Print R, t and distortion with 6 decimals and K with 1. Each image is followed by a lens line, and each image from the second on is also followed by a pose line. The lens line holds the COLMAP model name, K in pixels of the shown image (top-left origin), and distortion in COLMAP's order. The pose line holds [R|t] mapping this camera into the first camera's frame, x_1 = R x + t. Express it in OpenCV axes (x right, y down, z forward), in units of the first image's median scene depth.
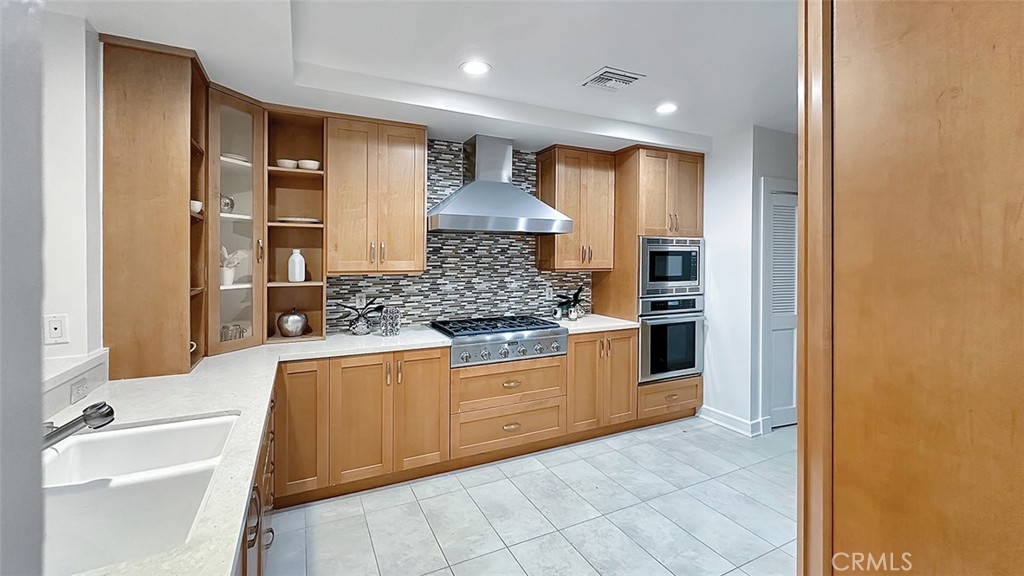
lens RADIAL K [[426.1, 0, 511.0], [0, 426.1, 256.0], [0, 0, 1]] dist [-0.000213, -0.000054]
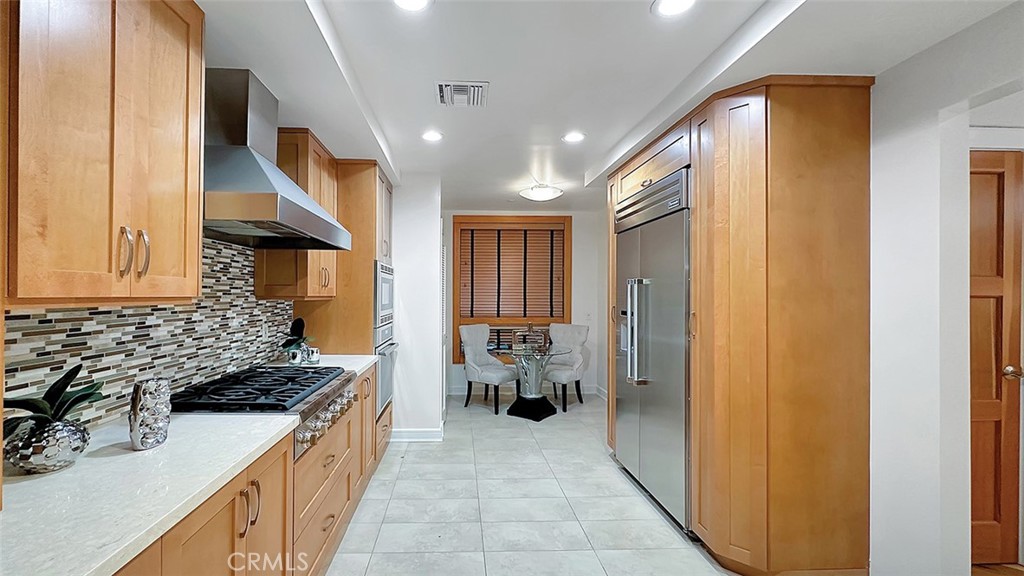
lens RADIAL K [[417.0, 0, 512.0], [0, 417.0, 288.0], [0, 0, 1]] dist [-0.000279, 0.000002]
pose [[0.415012, 0.011578, 0.909742, -0.425261], [-0.005287, 0.999933, -0.010314, 0.022649], [-0.909801, -0.000529, 0.415045, 0.391732]]
